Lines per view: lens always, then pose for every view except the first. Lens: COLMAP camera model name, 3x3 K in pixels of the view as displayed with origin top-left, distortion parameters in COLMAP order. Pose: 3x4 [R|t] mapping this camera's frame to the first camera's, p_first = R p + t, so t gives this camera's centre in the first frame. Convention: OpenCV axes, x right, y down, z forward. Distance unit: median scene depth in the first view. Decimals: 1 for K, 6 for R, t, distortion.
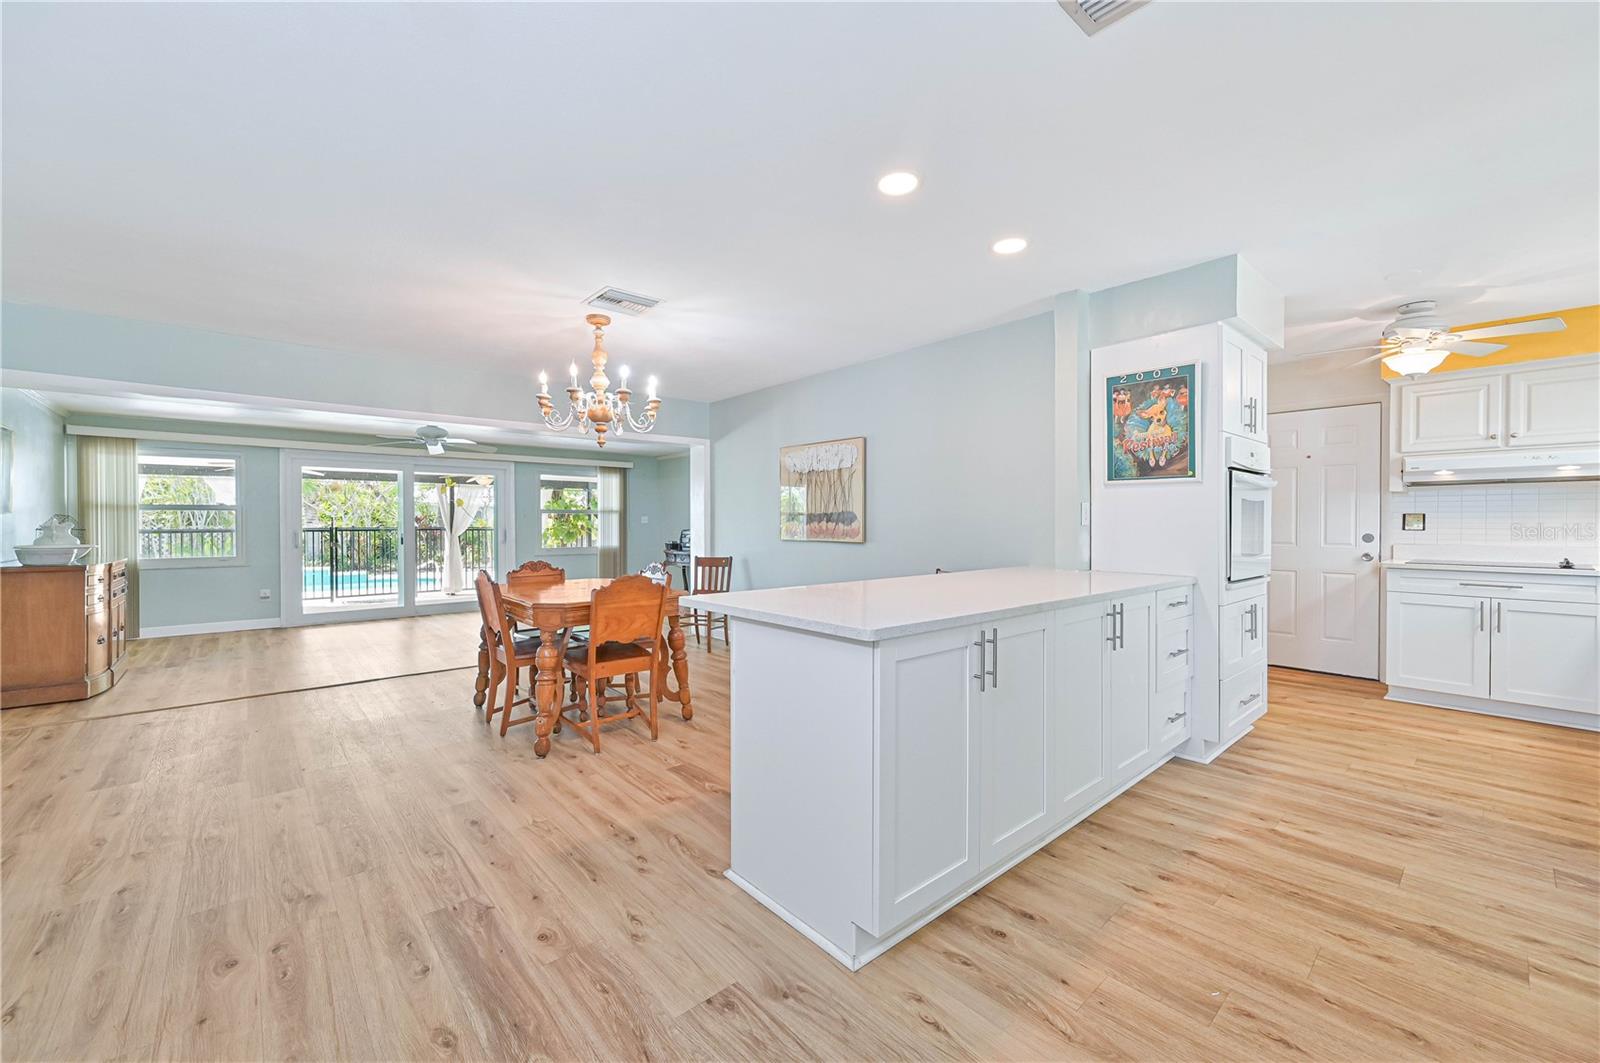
lens RADIAL K [[627.8, 0, 802.5], [0, 627.8, 527.9], [0, 0, 1]] dist [-0.002563, -0.000054]
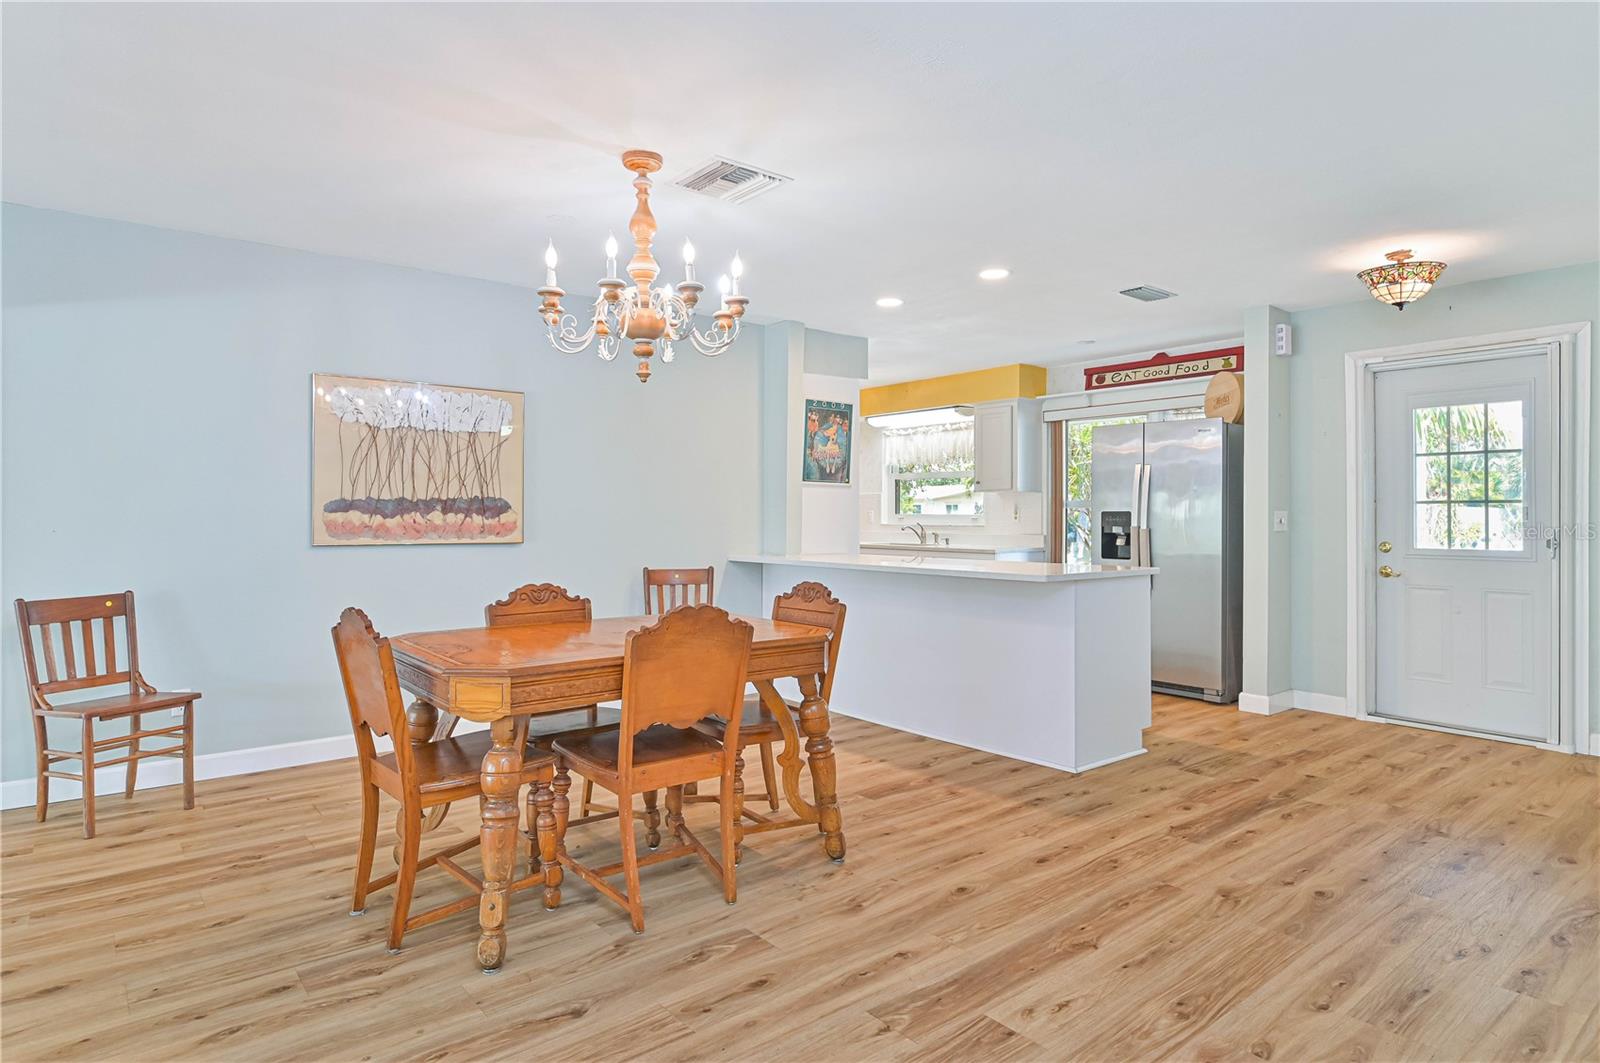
lens RADIAL K [[897.0, 0, 800.9], [0, 897.0, 513.3], [0, 0, 1]] dist [0.001168, -0.002384]
pose [[0.045281, 0.005530, 0.998959, -1.150022], [0.007790, 0.999952, -0.005889, -0.001152], [-0.998944, 0.008049, 0.045236, 0.825396]]
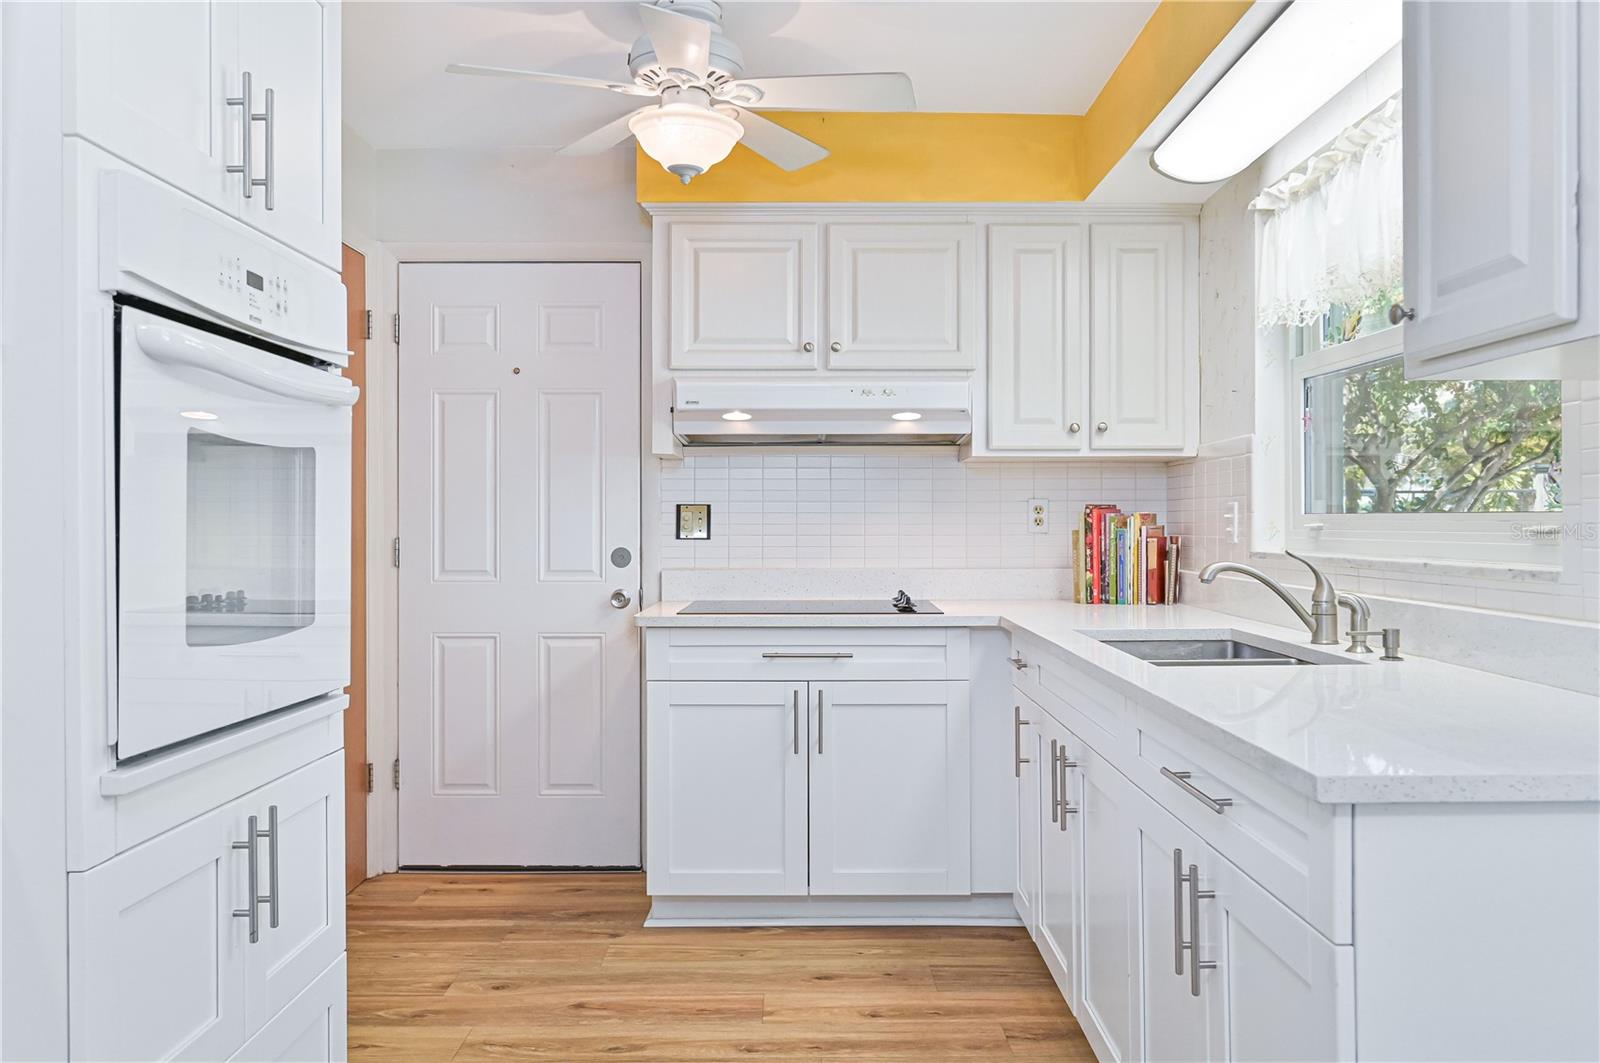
lens RADIAL K [[1212.6, 0, 800.0], [0, 1212.6, 531.5], [0, 0, 1]] dist [-0.000242, -0.001131]
pose [[0.662737, -0.005840, 0.748829, 0.402856], [0.008649, 0.999963, 0.000144, -0.001792], [-0.748802, 0.006382, 0.662763, 0.389790]]
